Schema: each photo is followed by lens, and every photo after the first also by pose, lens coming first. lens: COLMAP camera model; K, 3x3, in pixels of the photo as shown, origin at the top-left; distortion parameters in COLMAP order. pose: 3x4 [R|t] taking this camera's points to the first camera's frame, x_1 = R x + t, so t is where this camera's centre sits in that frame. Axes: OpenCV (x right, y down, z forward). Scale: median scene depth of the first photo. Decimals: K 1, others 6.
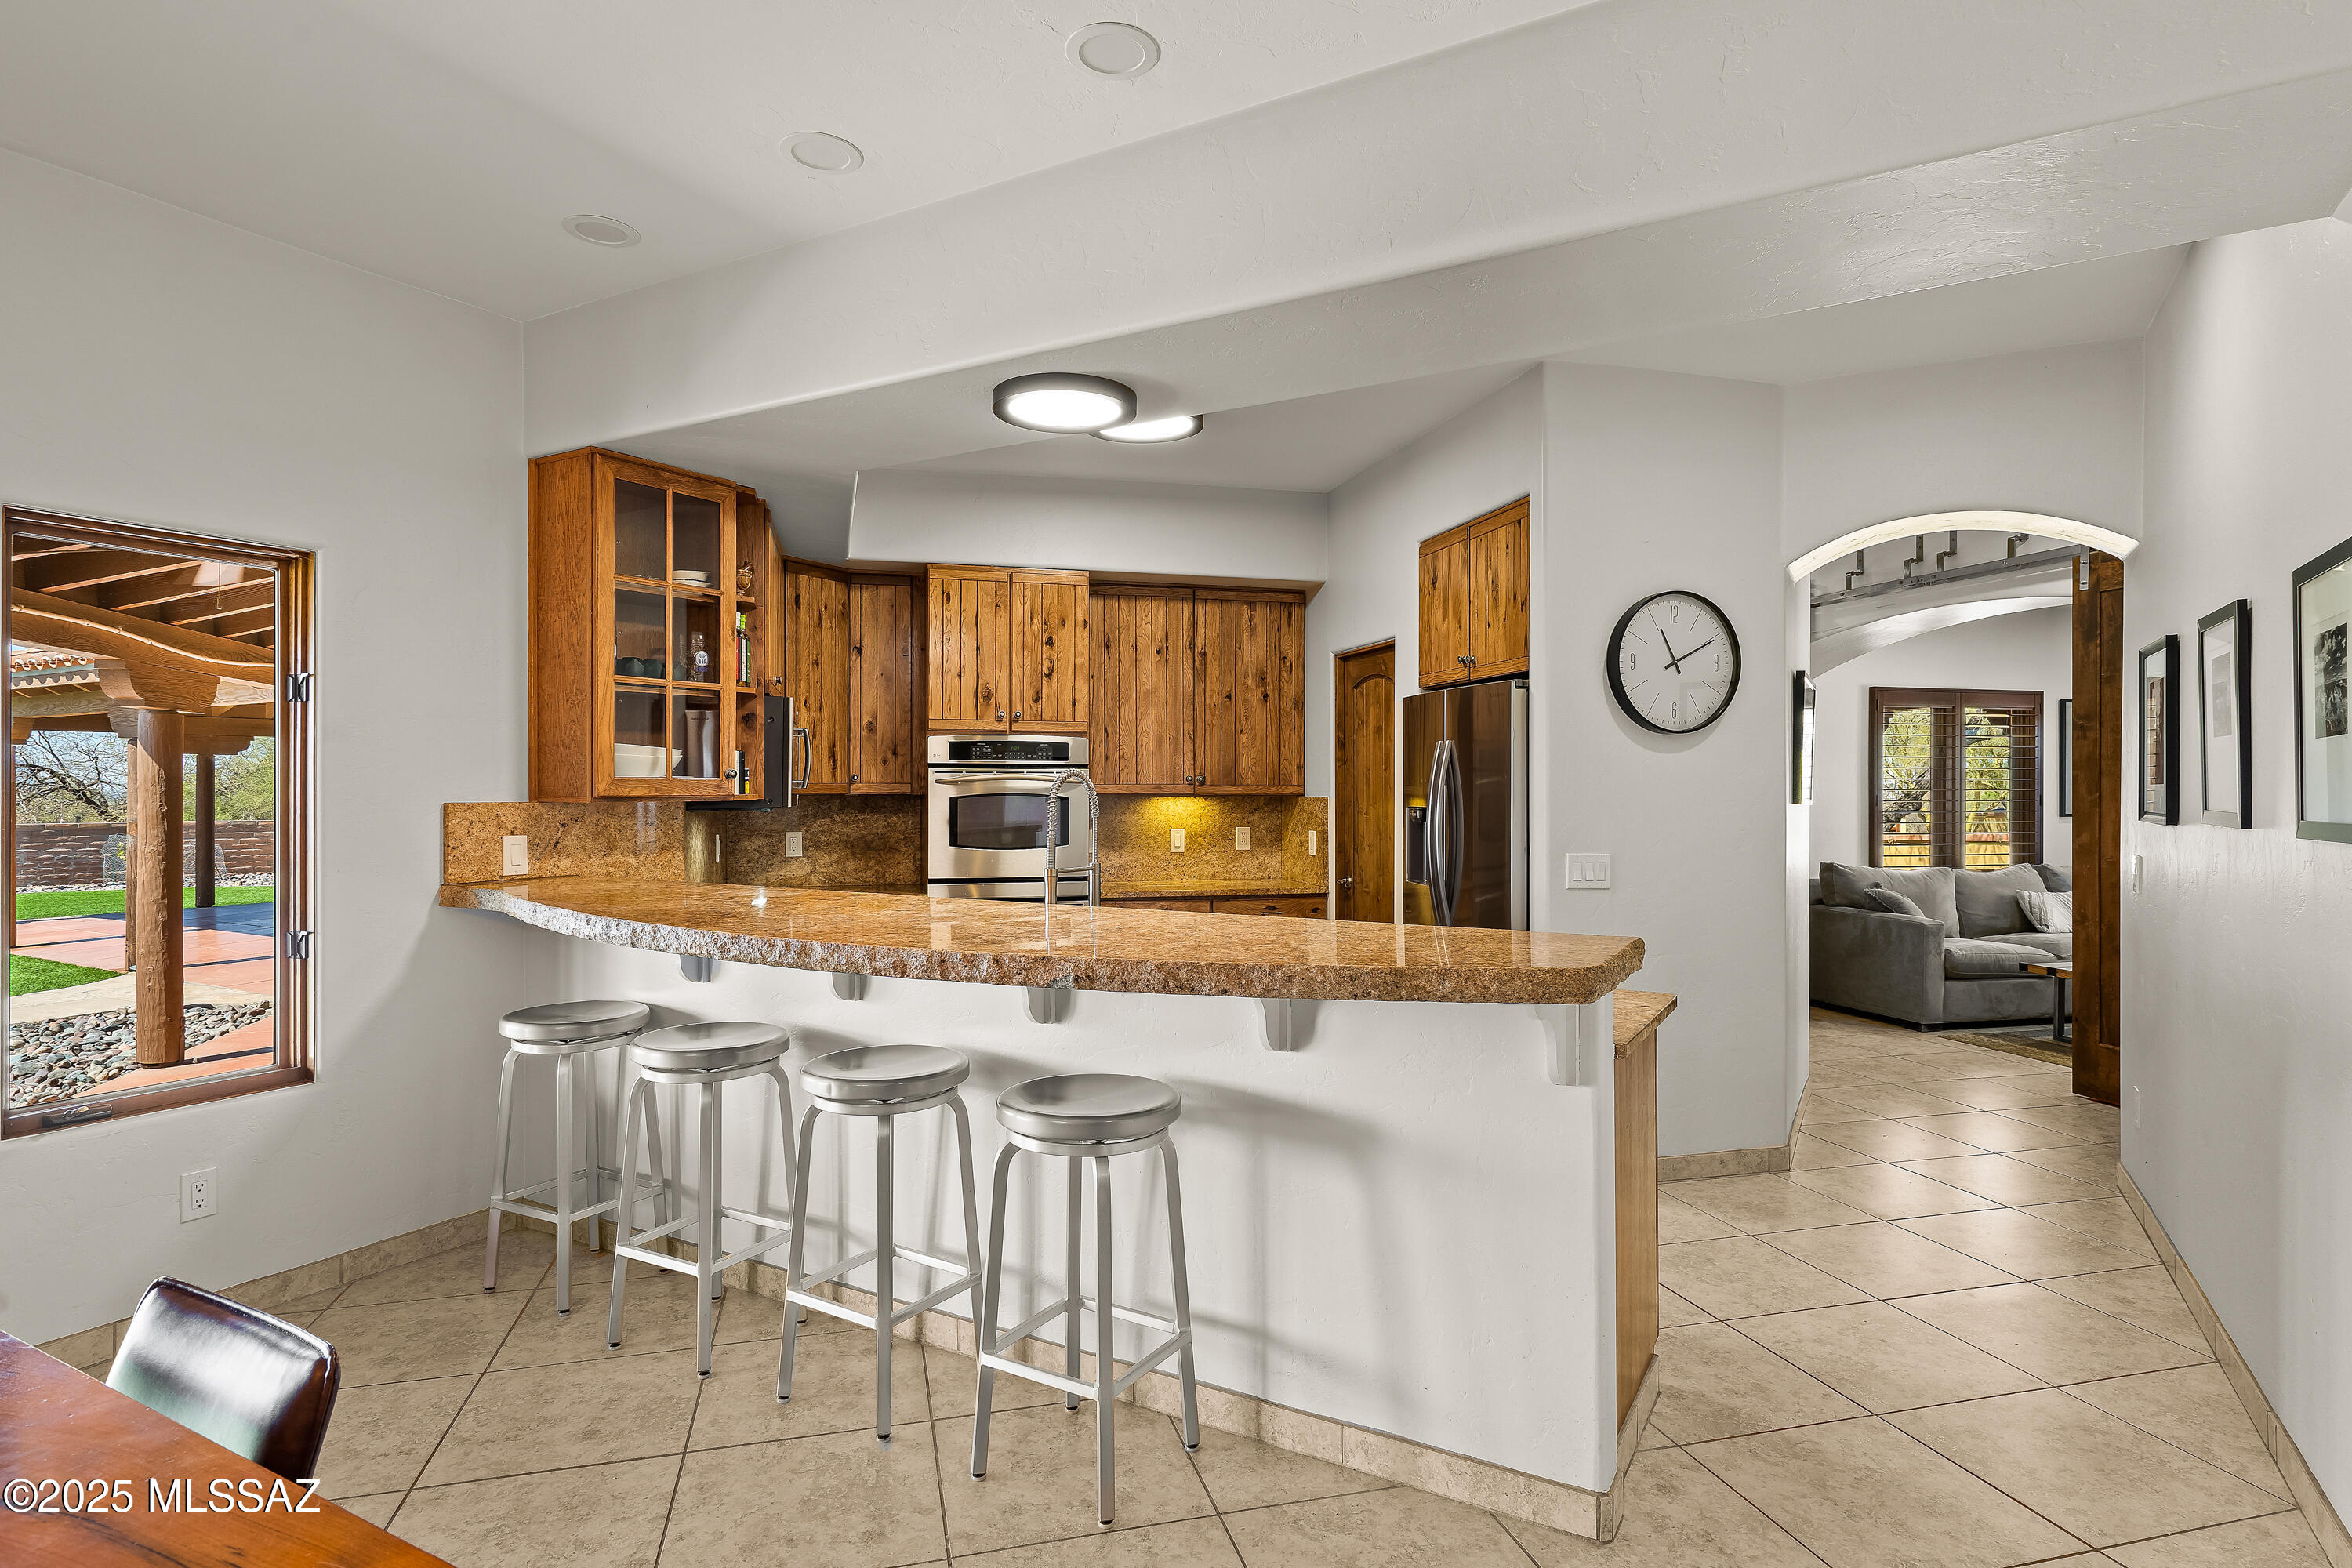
lens RADIAL K [[1252.4, 0, 1176.0], [0, 1252.4, 784.0], [0, 0, 1]] dist [-0.000624, -0.000569]
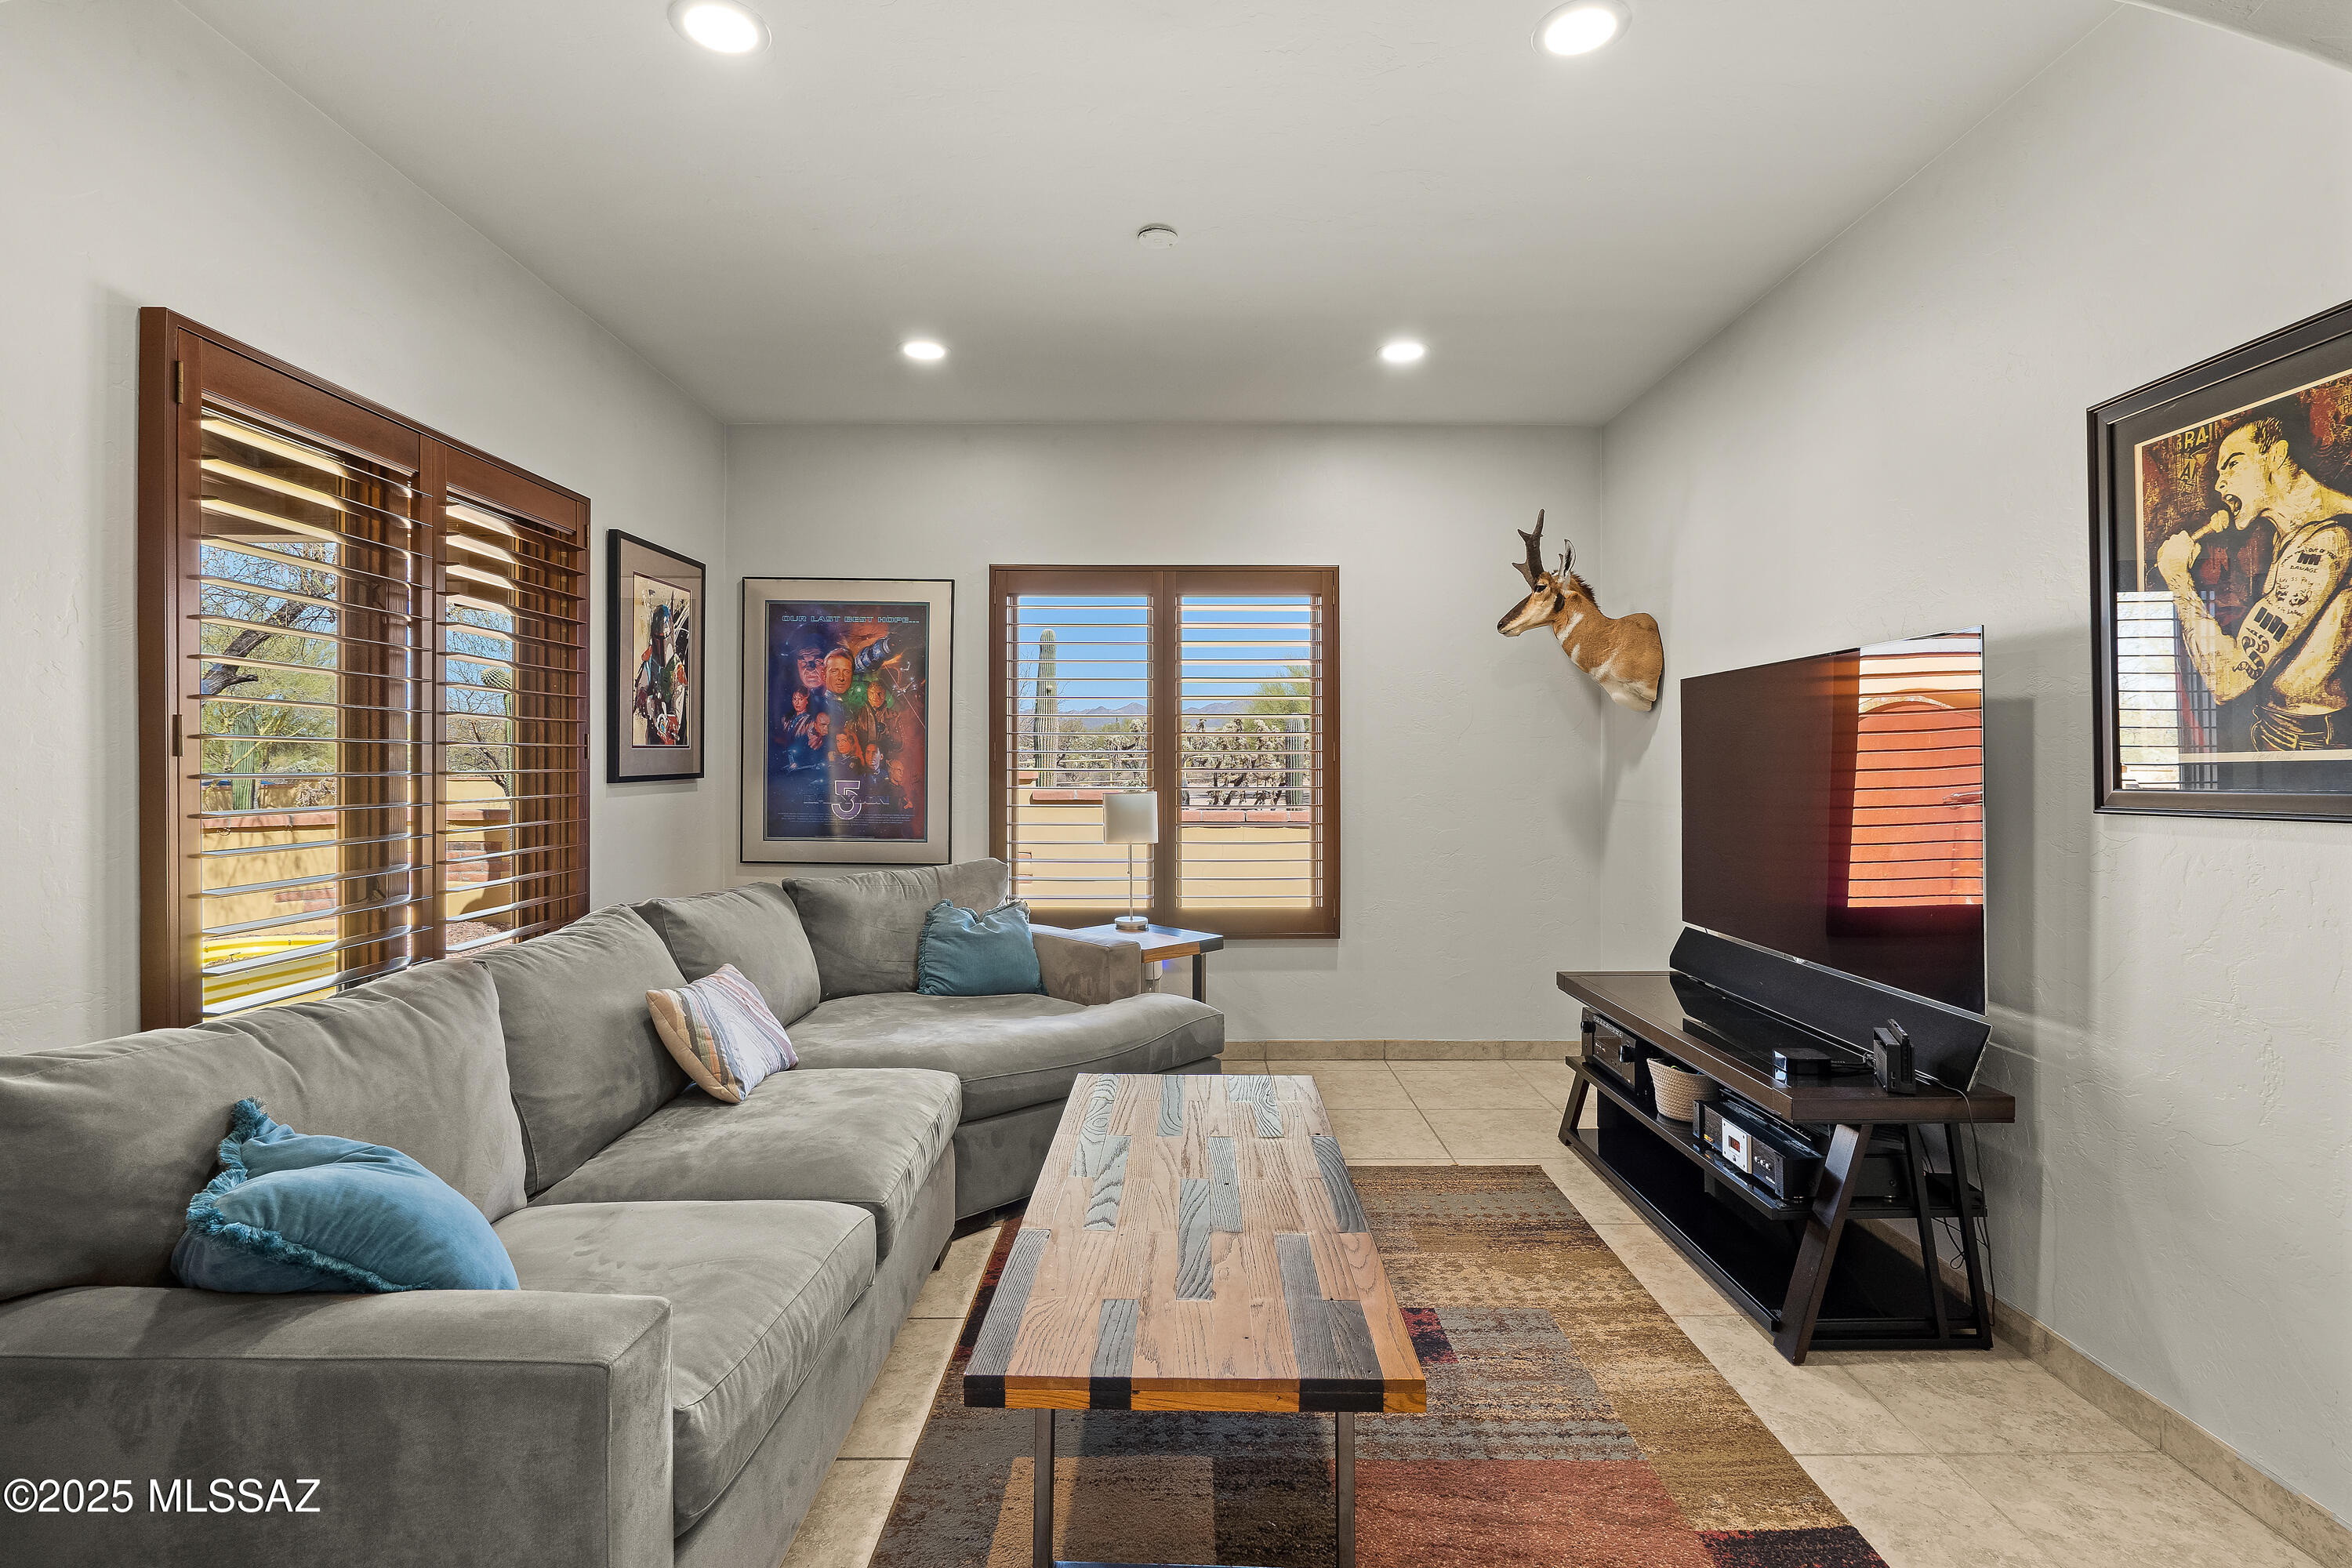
lens RADIAL K [[1123.9, 0, 1199.8], [0, 1123.9, 765.4], [0, 0, 1]] dist [-0.000816, 0.000114]
pose [[0.252925, -0.001329, 0.967485, 0.559920], [-0.002000, 0.999996, 0.001897, 0.027805], [-0.967484, -0.002415, 0.252921, 1.065377]]
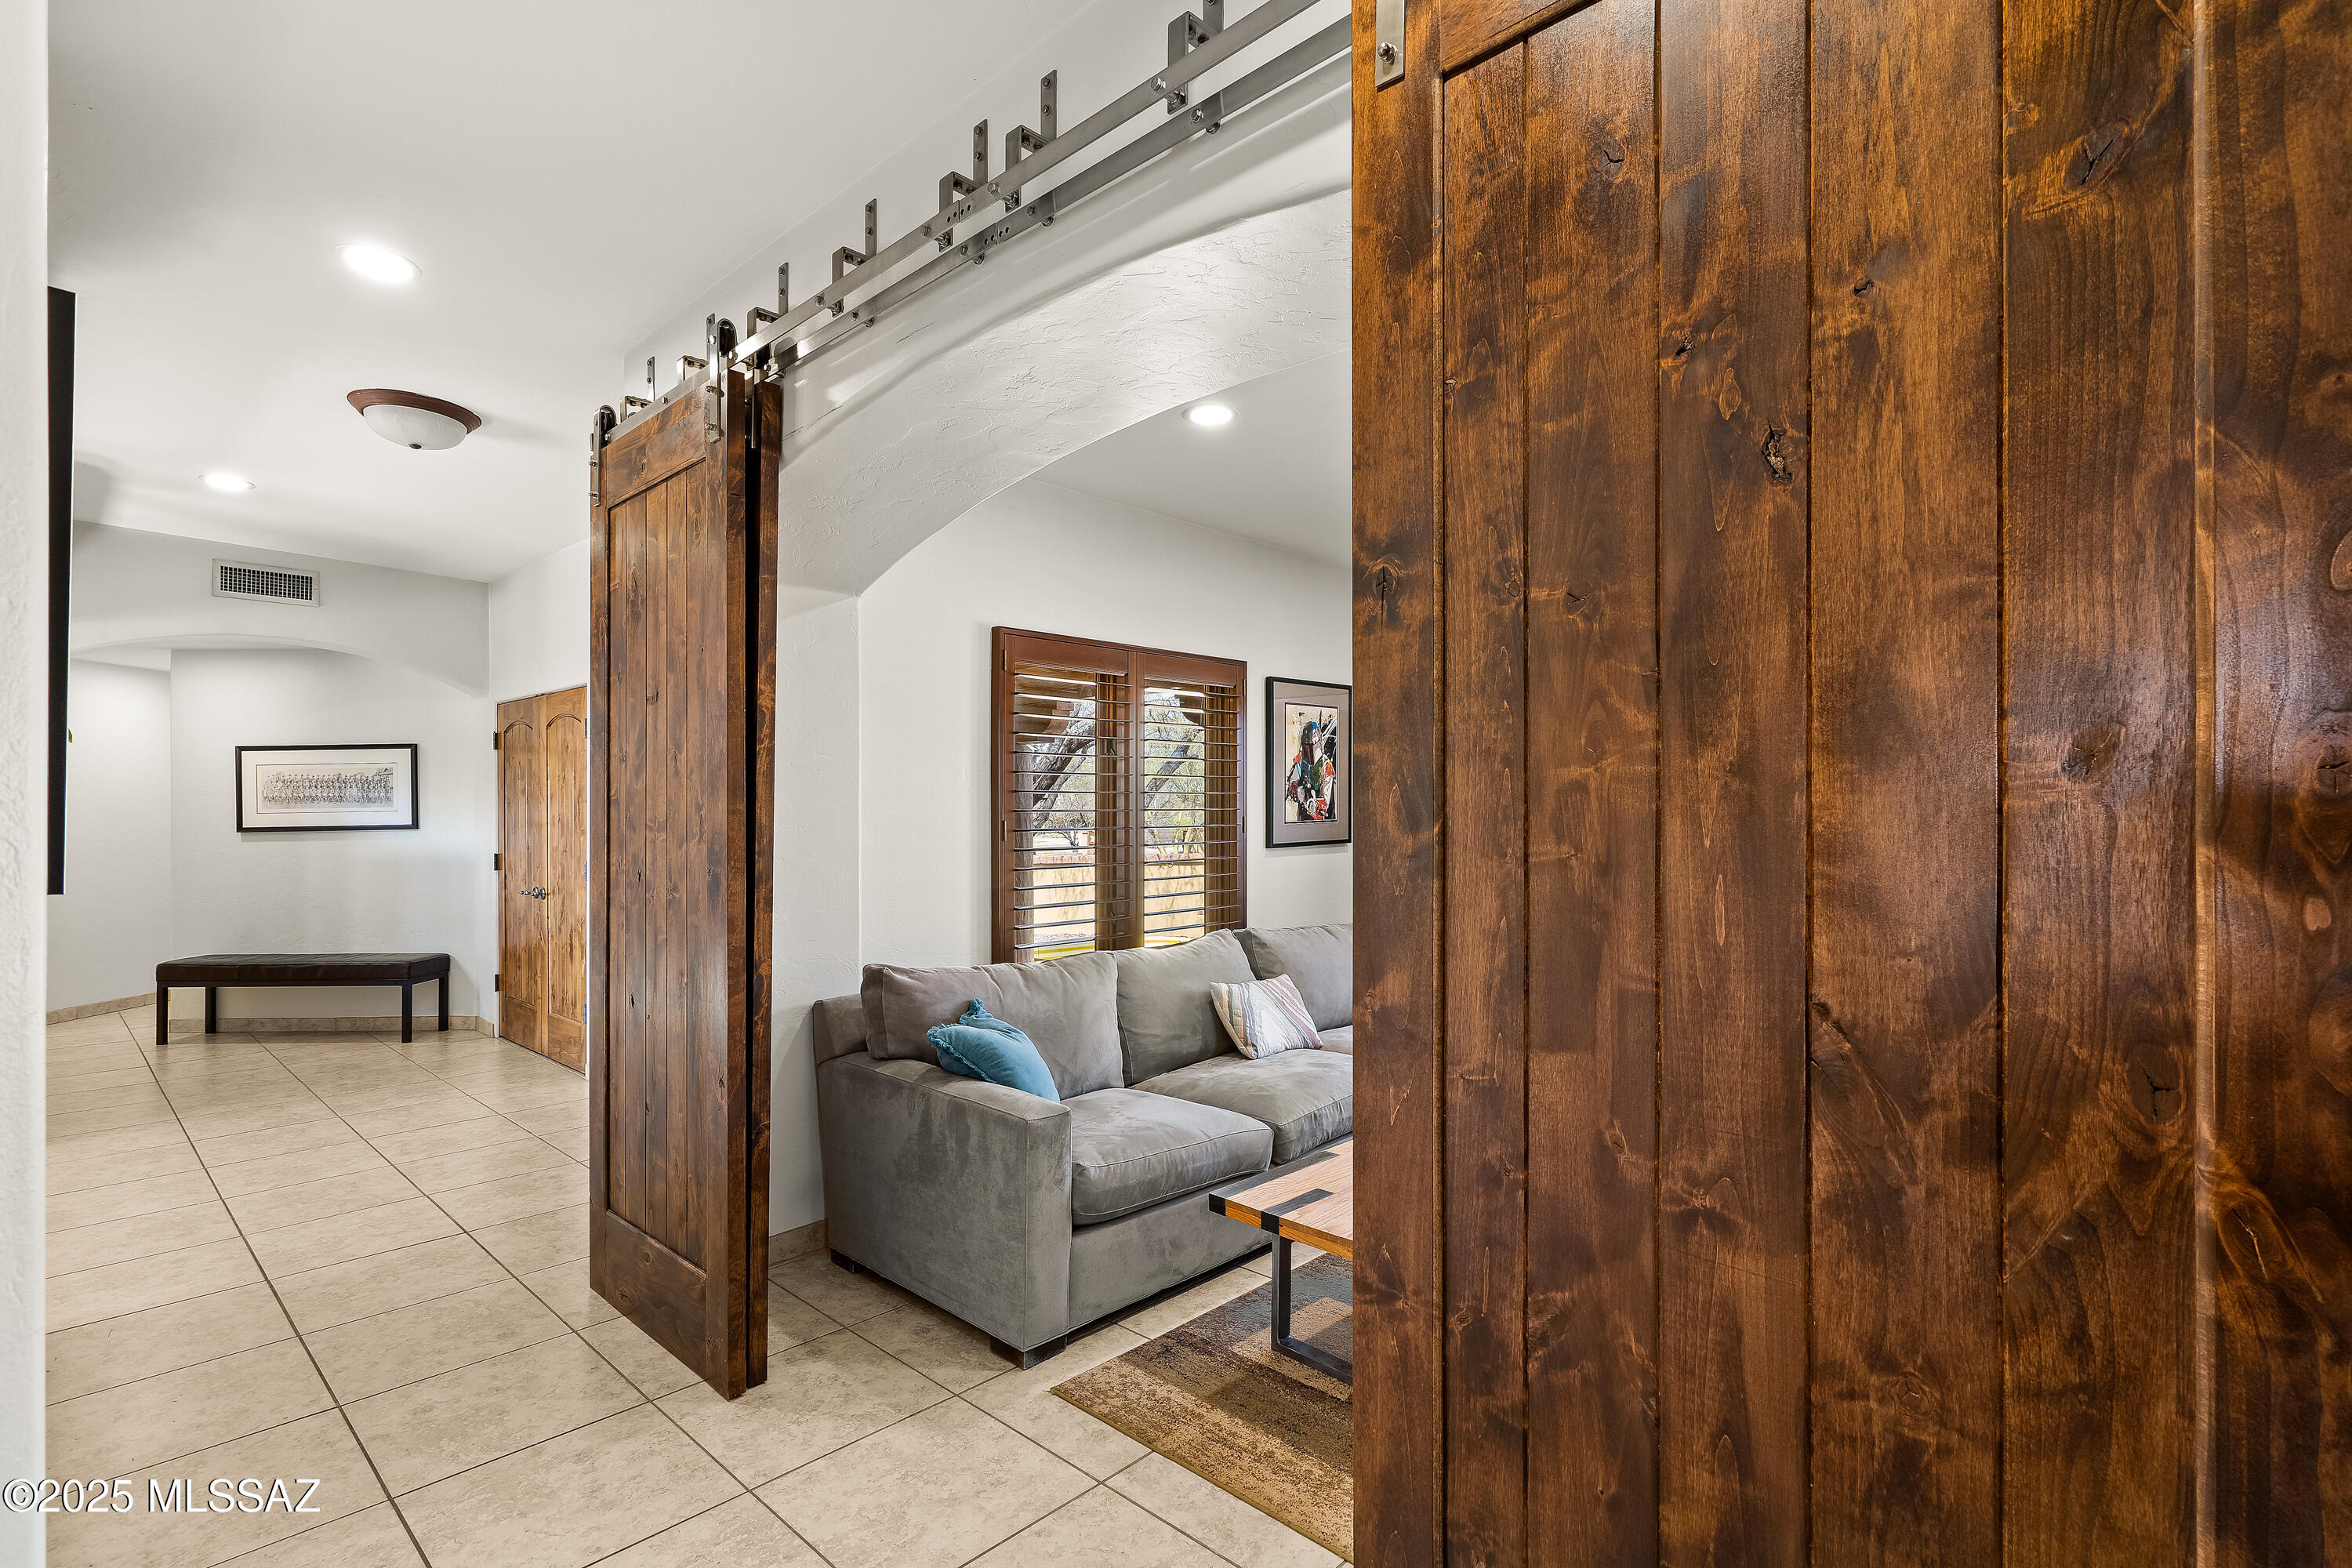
lens RADIAL K [[1118.8, 0, 1178.3], [0, 1118.8, 801.3], [0, 0, 1]] dist [-0.004482, 0.000026]
pose [[0.851575, 0.000220, 0.524232, 0.534816], [0.001857, 0.999992, -0.003436, 0.002872], [-0.524229, 0.003899, 0.851569, 0.782598]]
